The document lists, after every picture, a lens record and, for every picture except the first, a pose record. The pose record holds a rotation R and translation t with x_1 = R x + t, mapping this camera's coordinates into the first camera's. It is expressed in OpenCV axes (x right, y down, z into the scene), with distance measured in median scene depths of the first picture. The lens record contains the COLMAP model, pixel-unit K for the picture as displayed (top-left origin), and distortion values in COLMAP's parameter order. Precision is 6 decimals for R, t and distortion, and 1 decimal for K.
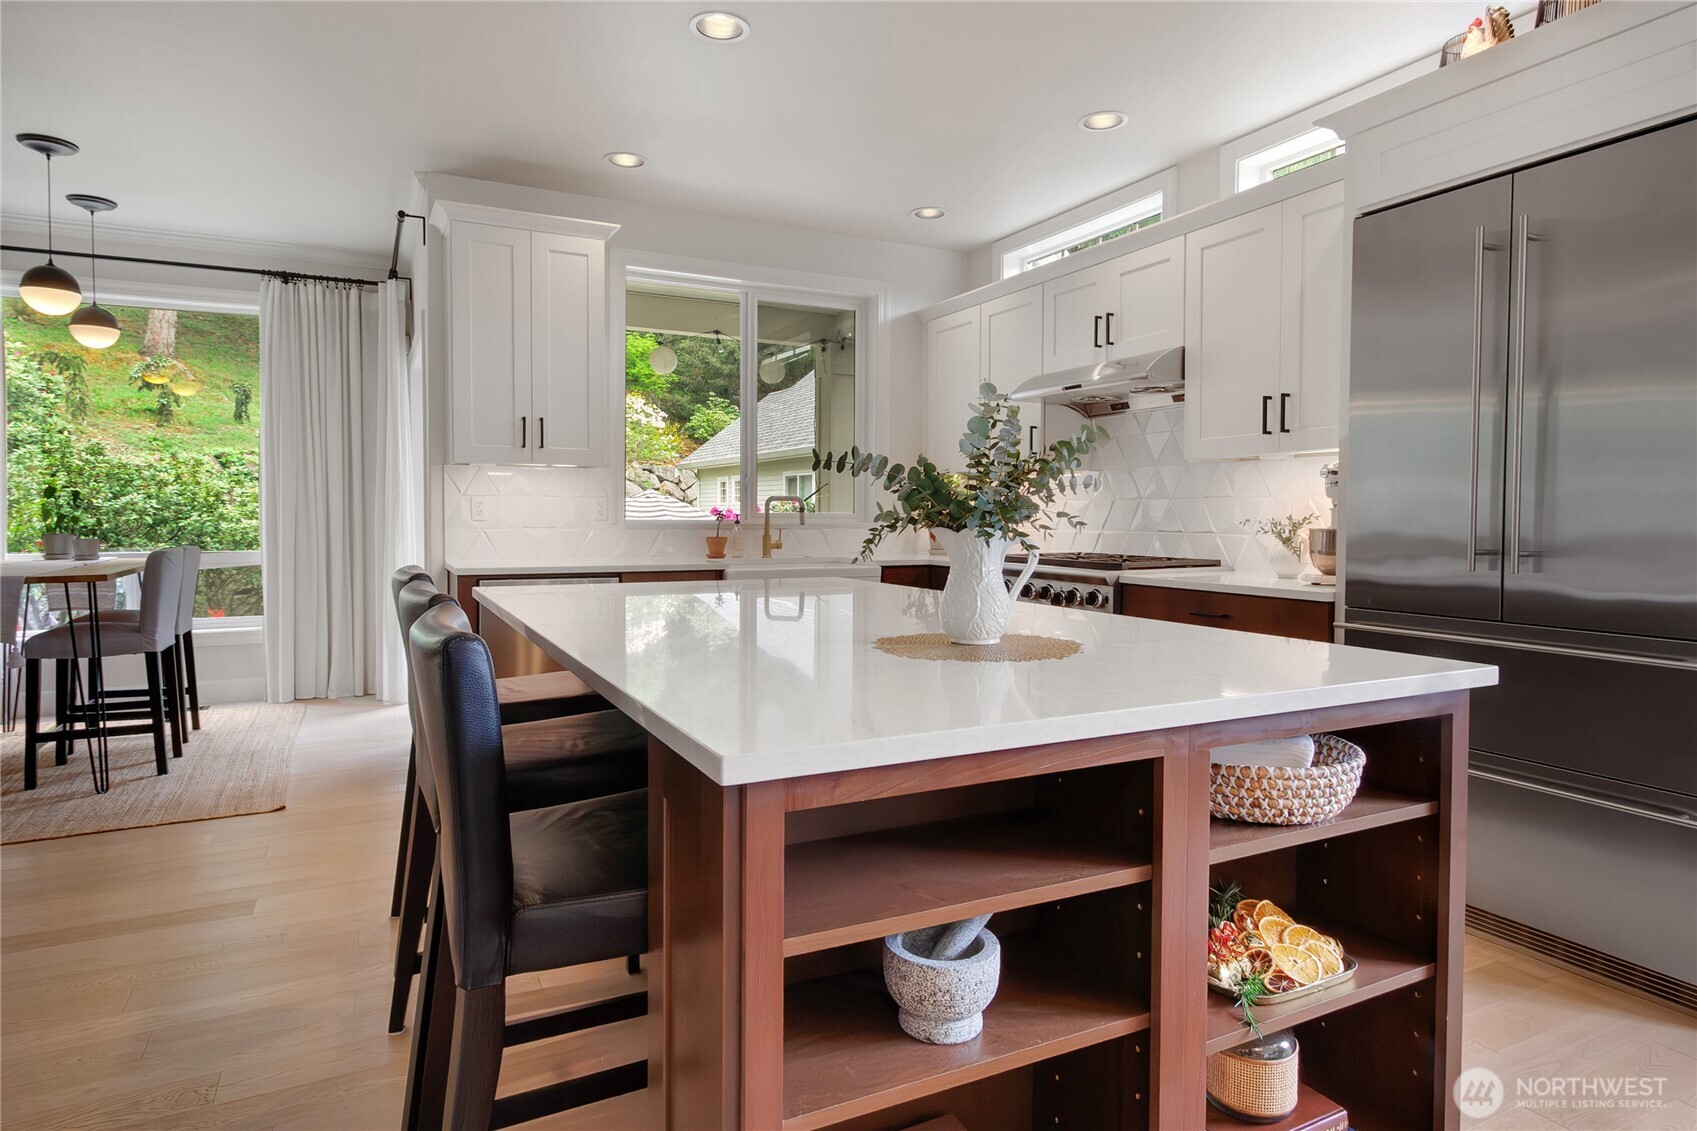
lens RADIAL K [[967.8, 0, 849.5], [0, 967.8, 560.2], [0, 0, 1]] dist [-0.008165, -0.001139]
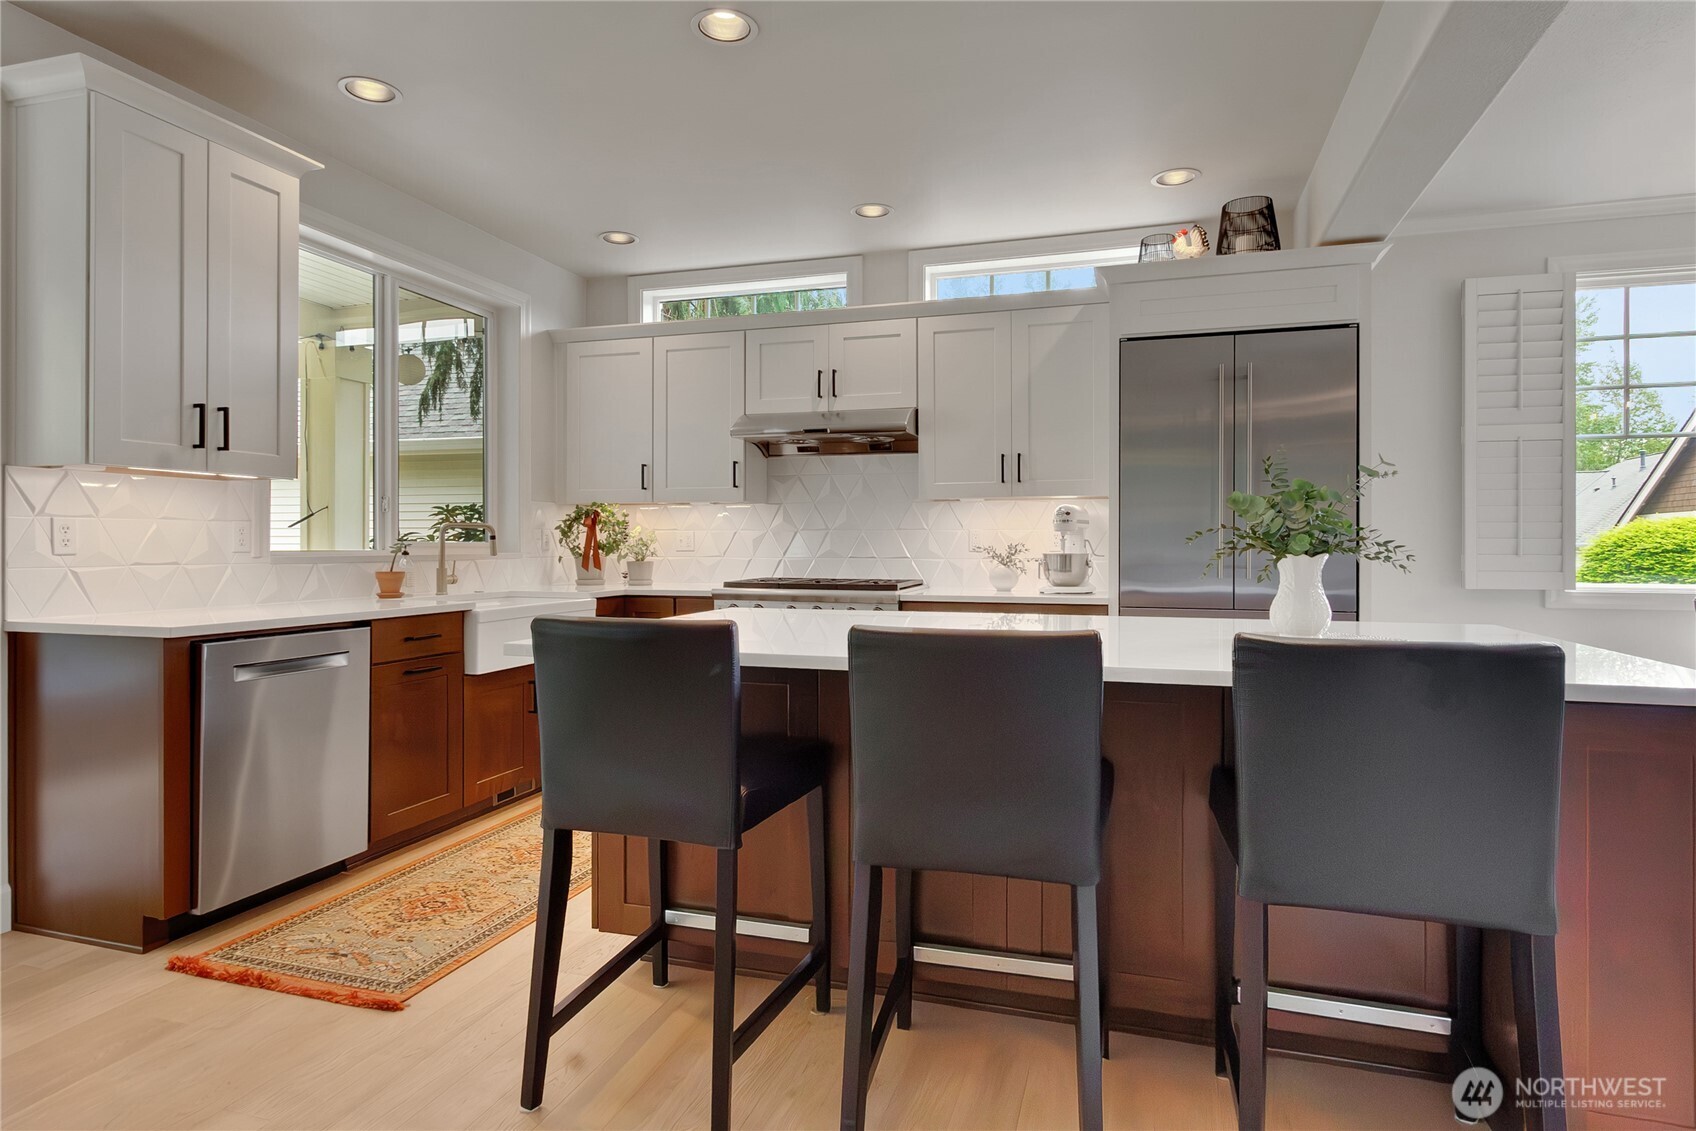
lens RADIAL K [[925.8, 0, 849.9], [0, 925.8, 556.8], [0, 0, 1]] dist [0.003978, 0.000352]
pose [[0.698524, -0.010905, 0.715504, -0.476953], [0.034347, 0.999242, -0.018301, -0.010261], [-0.714762, 0.037359, 0.698369, 0.204017]]
